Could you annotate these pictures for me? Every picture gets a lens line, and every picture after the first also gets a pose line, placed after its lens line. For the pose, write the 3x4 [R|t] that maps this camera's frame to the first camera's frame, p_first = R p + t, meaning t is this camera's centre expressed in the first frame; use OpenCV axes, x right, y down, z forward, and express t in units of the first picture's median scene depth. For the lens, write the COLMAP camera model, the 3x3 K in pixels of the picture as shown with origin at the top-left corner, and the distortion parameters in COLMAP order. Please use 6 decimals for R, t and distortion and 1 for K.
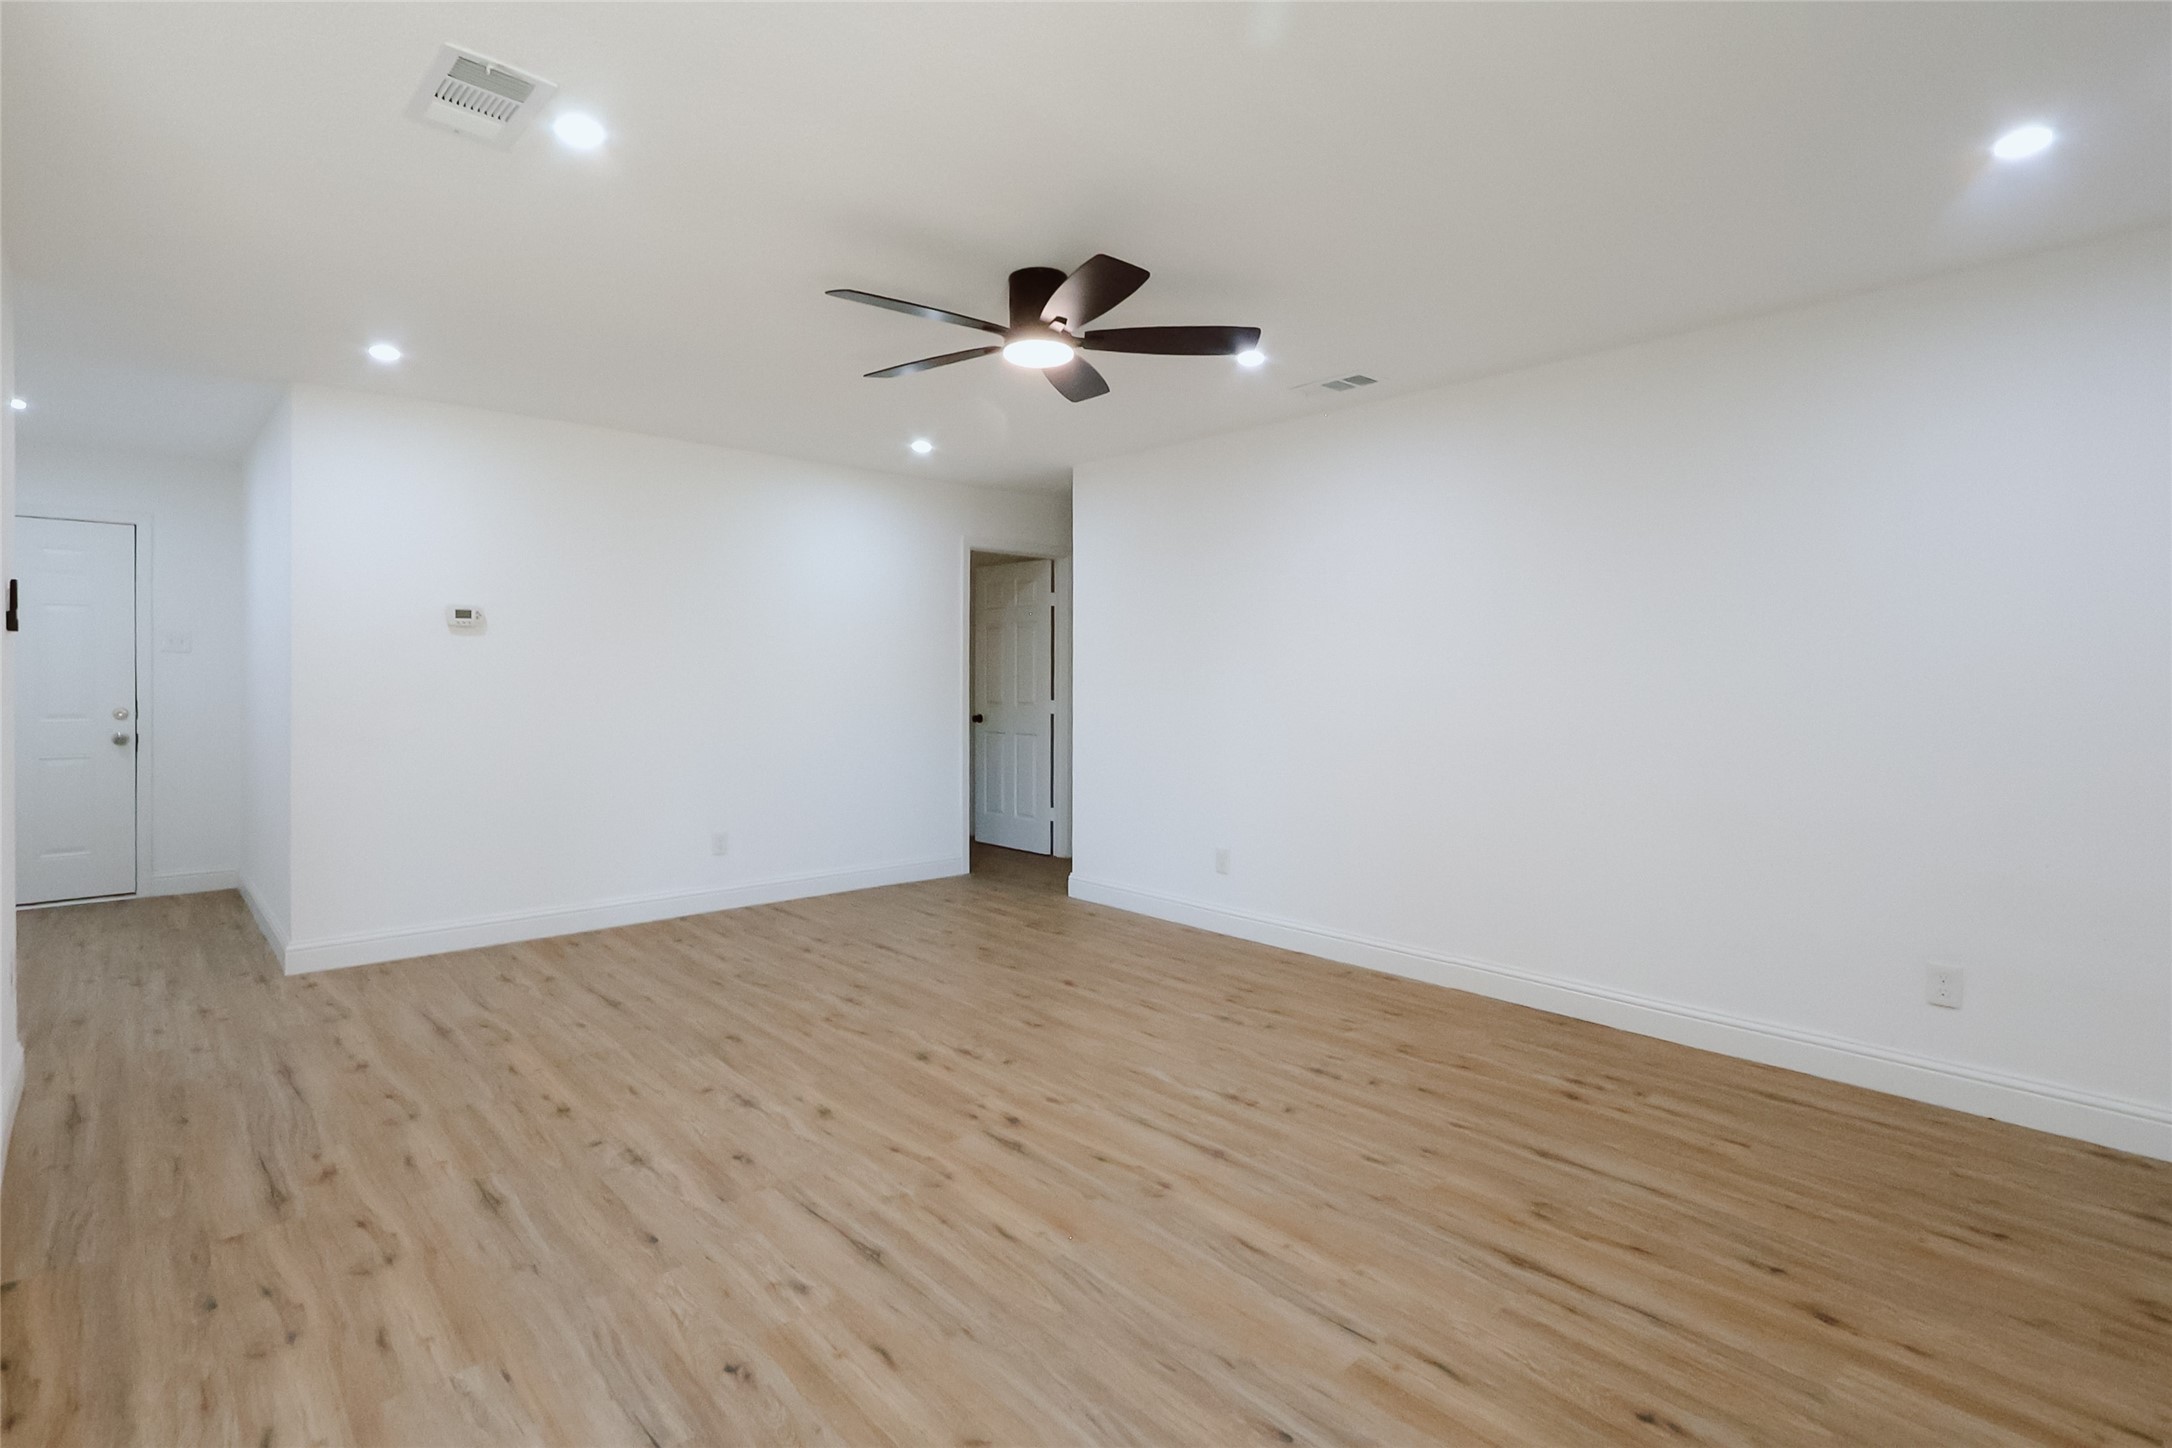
lens RADIAL K [[1047.5, 0, 1076.5], [0, 1047.5, 708.6], [0, 0, 1]] dist [-0.013100, 0.001036]
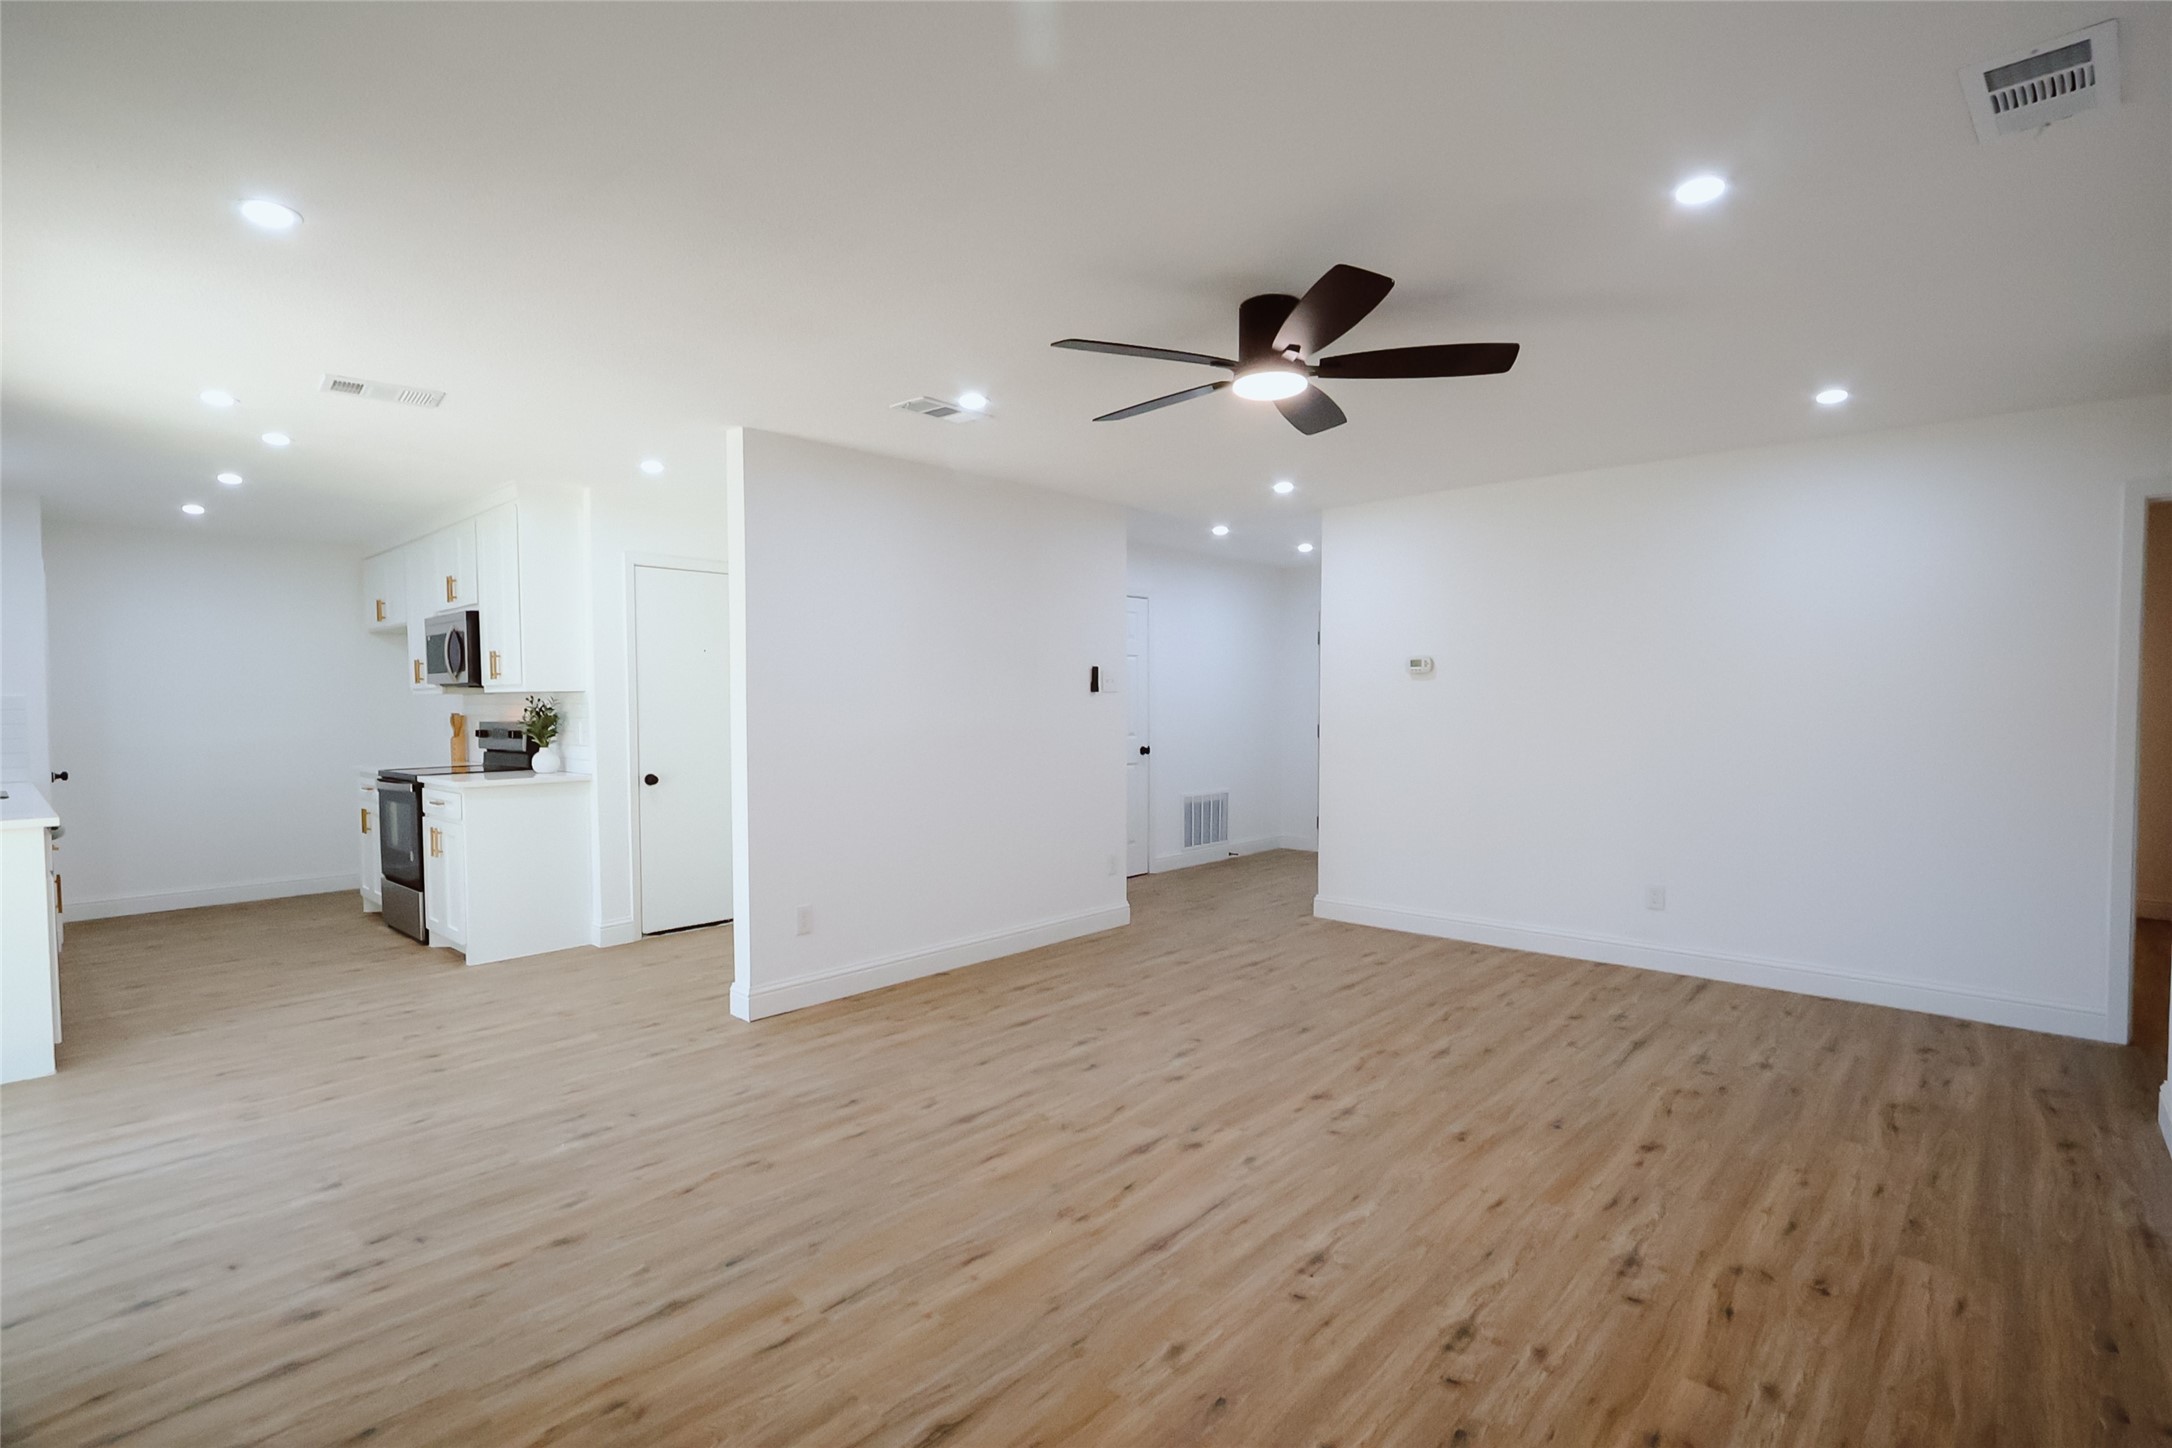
lens RADIAL K [[1026.0, 0, 1078.6], [0, 1026.0, 733.9], [0, 0, 1]] dist [-0.021527, 0.000669]
pose [[0.086907, 0.026853, -0.995854, 0.904495], [-0.024611, 0.999389, 0.024801, -0.040504], [0.995912, 0.022354, 0.087514, 0.743004]]
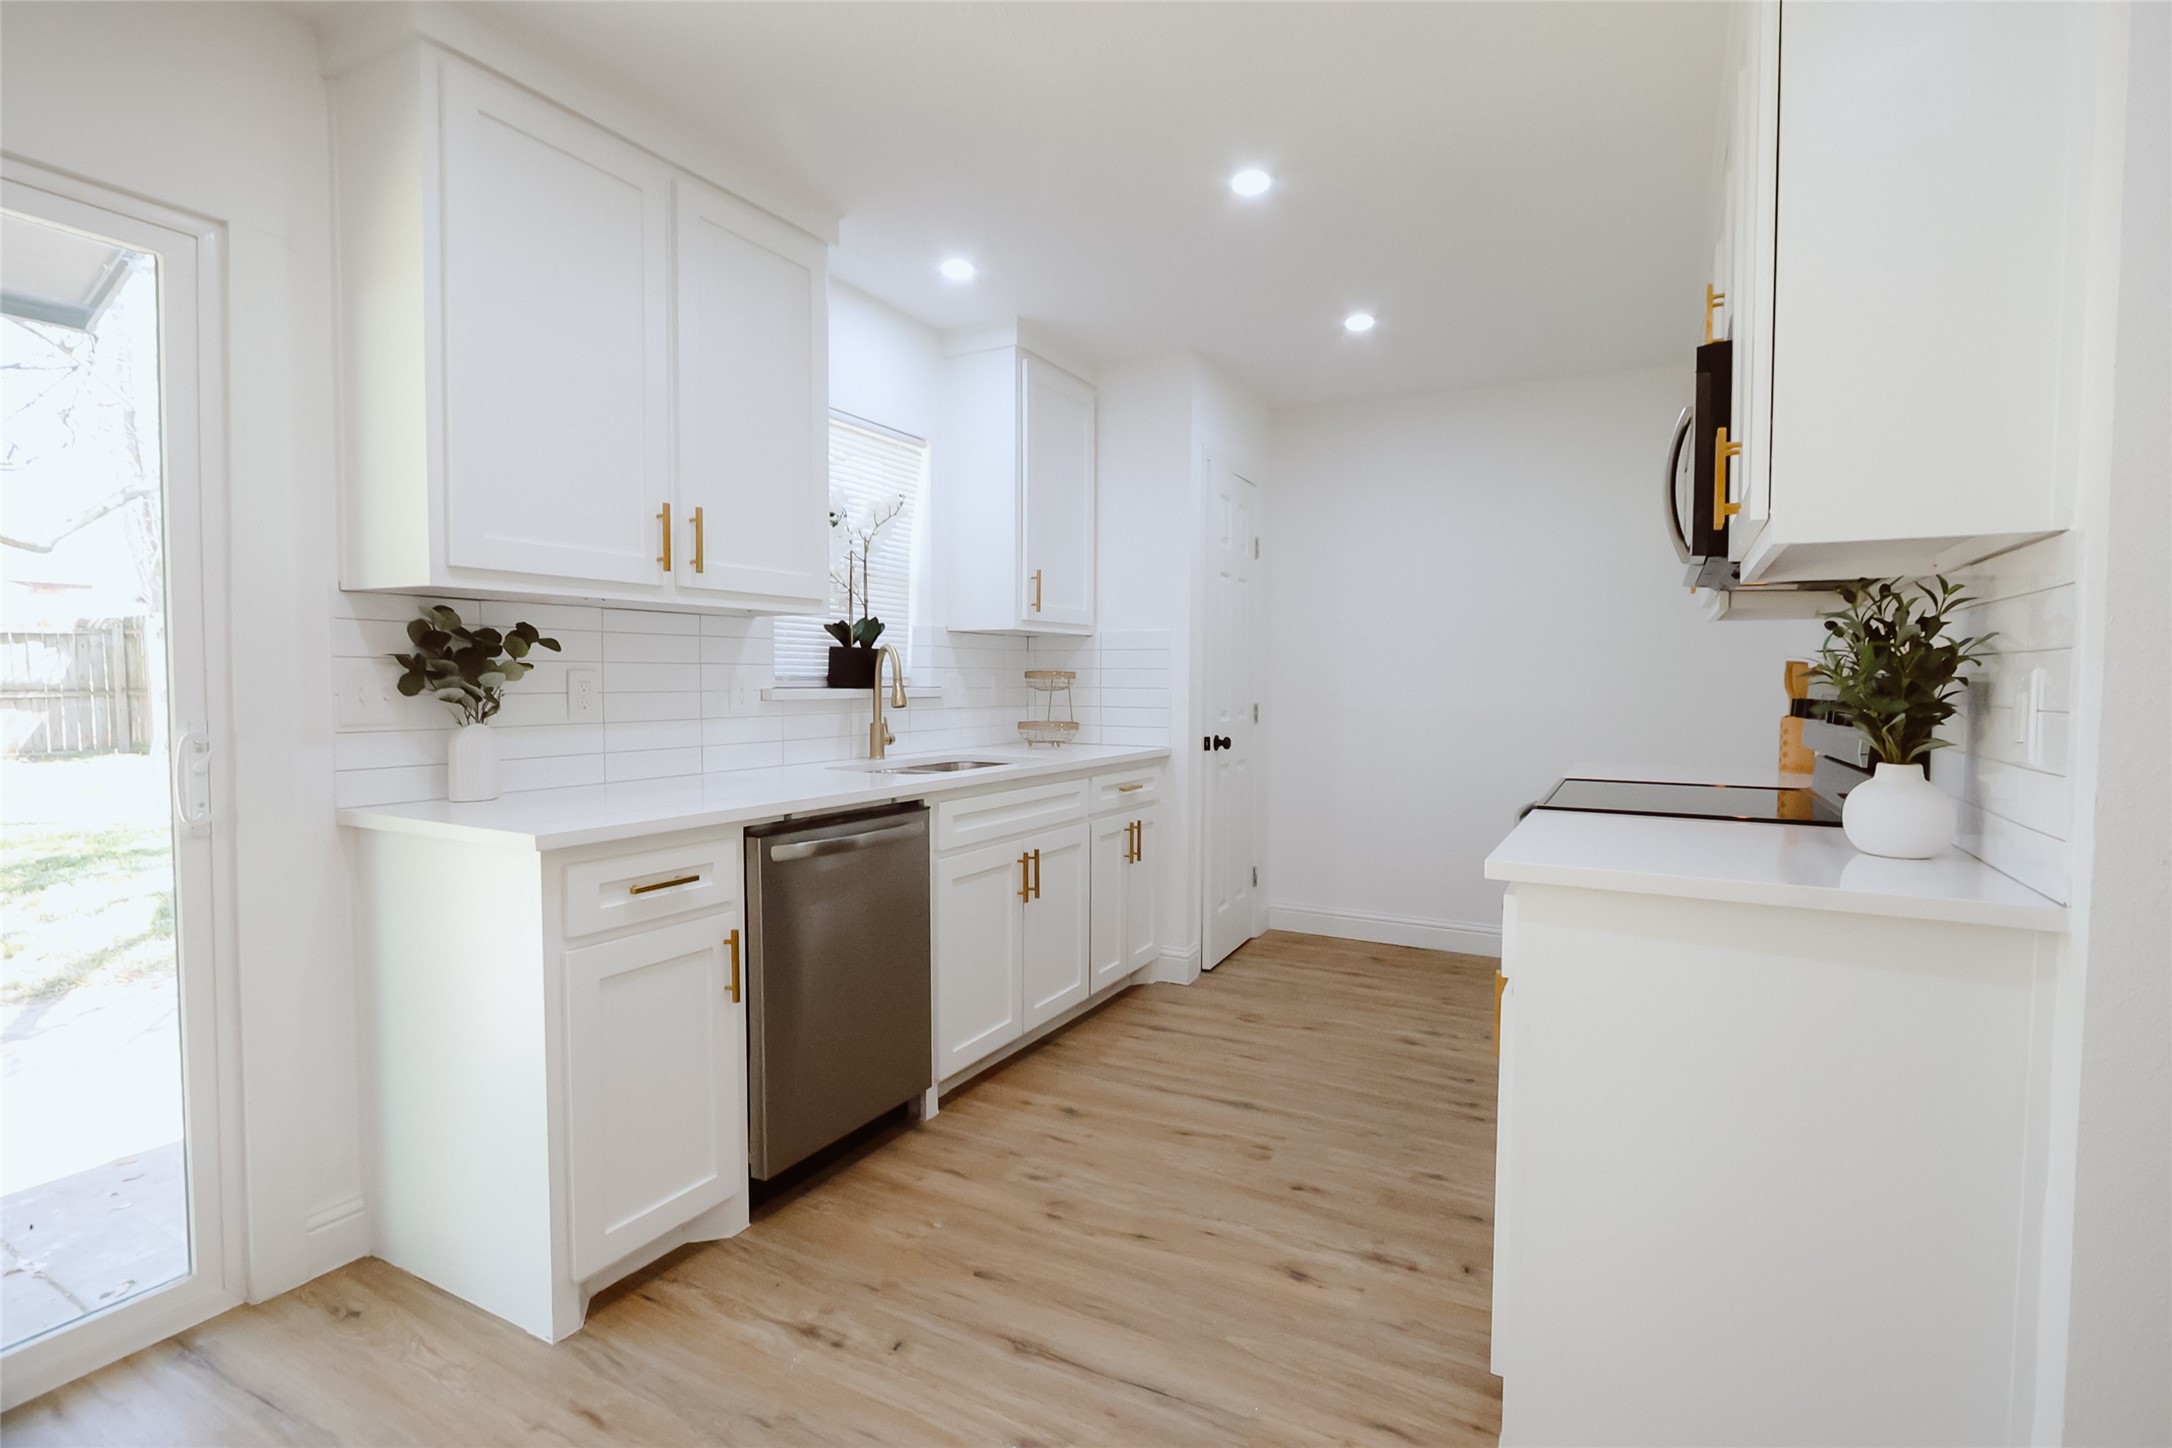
lens RADIAL K [[1040.6, 0, 1086.0], [0, 1040.6, 724.0], [0, 0, 1]] dist [-0.010527, -0.001387]
pose [[-0.947498, 0.002450, -0.319751, -0.467743], [-0.022332, 0.997022, 0.073815, 0.004709], [0.318980, 0.077080, -0.944622, 0.300489]]
